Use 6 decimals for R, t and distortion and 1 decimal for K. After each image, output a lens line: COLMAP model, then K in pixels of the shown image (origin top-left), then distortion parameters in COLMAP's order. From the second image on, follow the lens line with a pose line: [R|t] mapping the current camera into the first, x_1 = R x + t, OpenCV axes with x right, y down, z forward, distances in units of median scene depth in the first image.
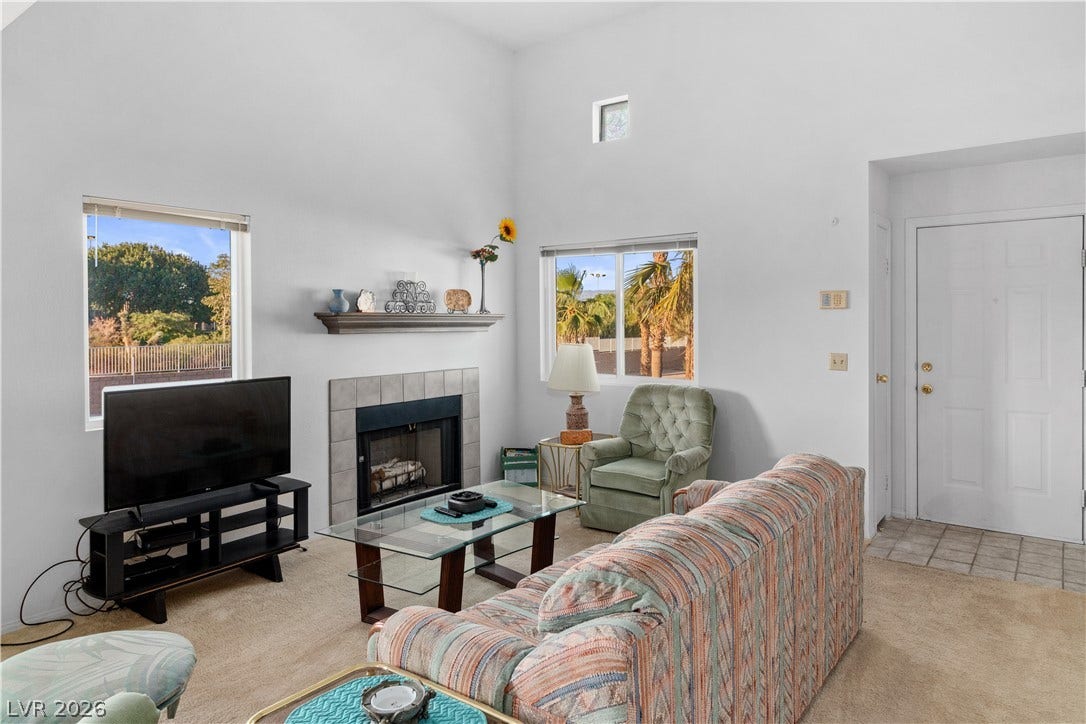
lens RADIAL K [[632.8, 0, 550.6], [0, 632.8, 322.4], [0, 0, 1]] dist [0.000603, 0.000405]
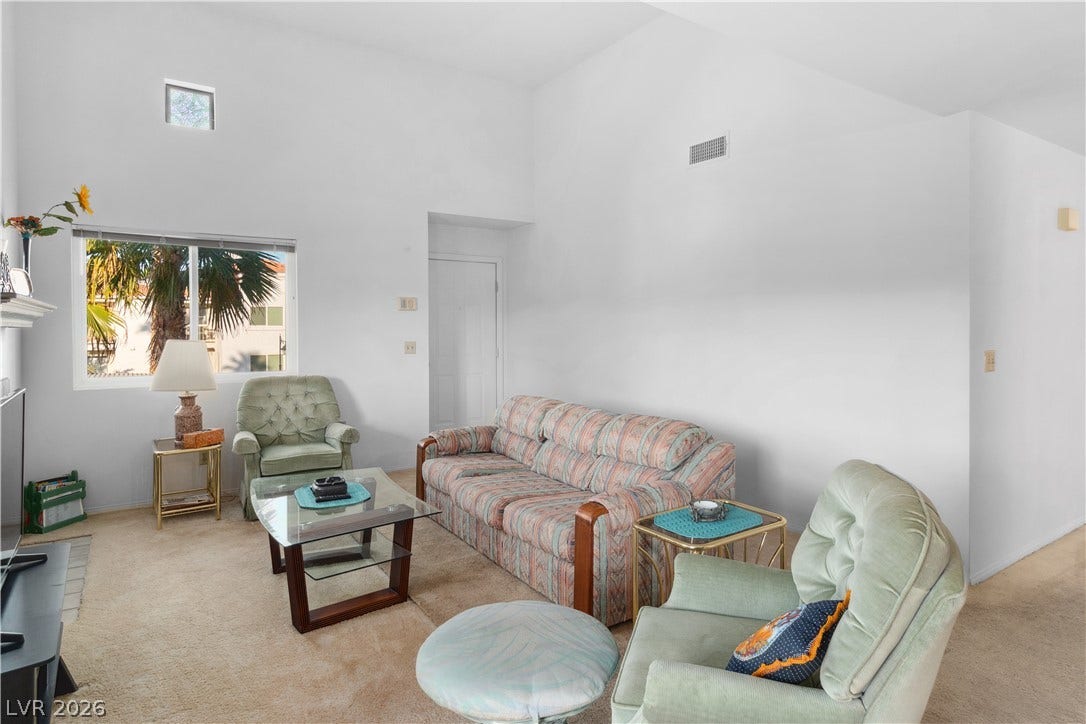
lens RADIAL K [[579.1, 0, 518.9], [0, 579.1, 328.4], [0, 0, 1]] dist [0.000413, 0.000641]
pose [[0.400859, 0.002165, 0.916137, -0.597459], [0.001587, 0.999994, -0.003057, 0.021571], [-0.916139, 0.002680, 0.400853, 0.238098]]
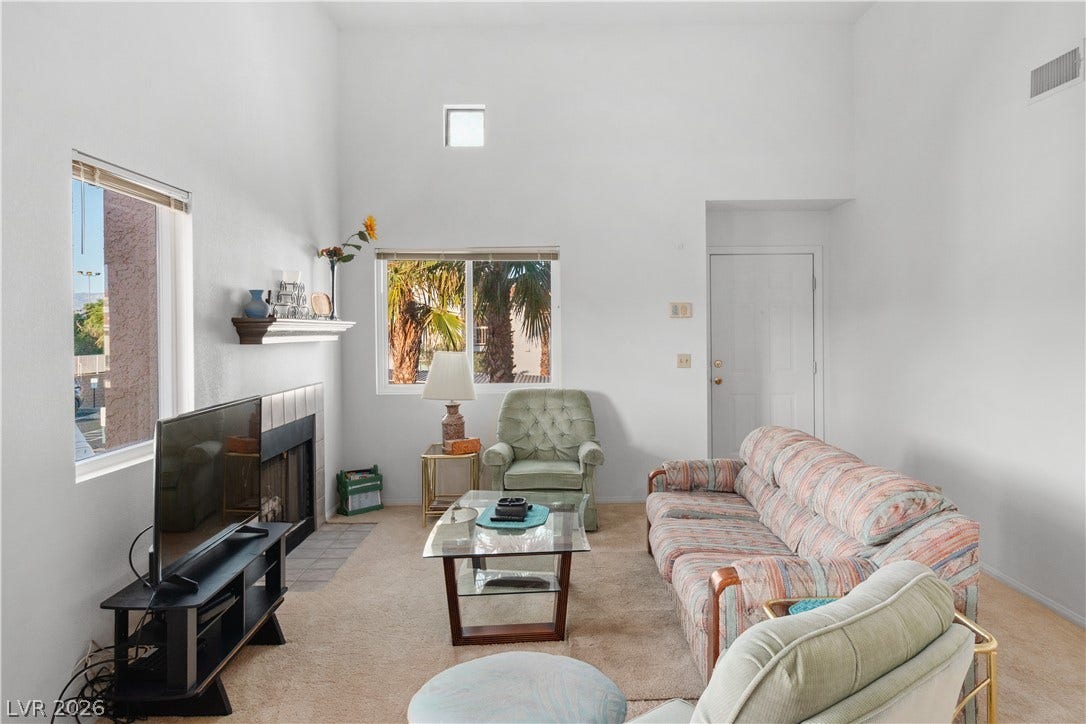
lens RADIAL K [[688.8, 0, 544.2], [0, 688.8, 324.1], [0, 0, 1]] dist [-0.001247, -0.000955]
pose [[0.826623, 0.002422, 0.562750, -0.484719], [0.005387, 0.999911, -0.012216, 0.005280], [-0.562730, 0.013129, 0.826537, 0.046933]]
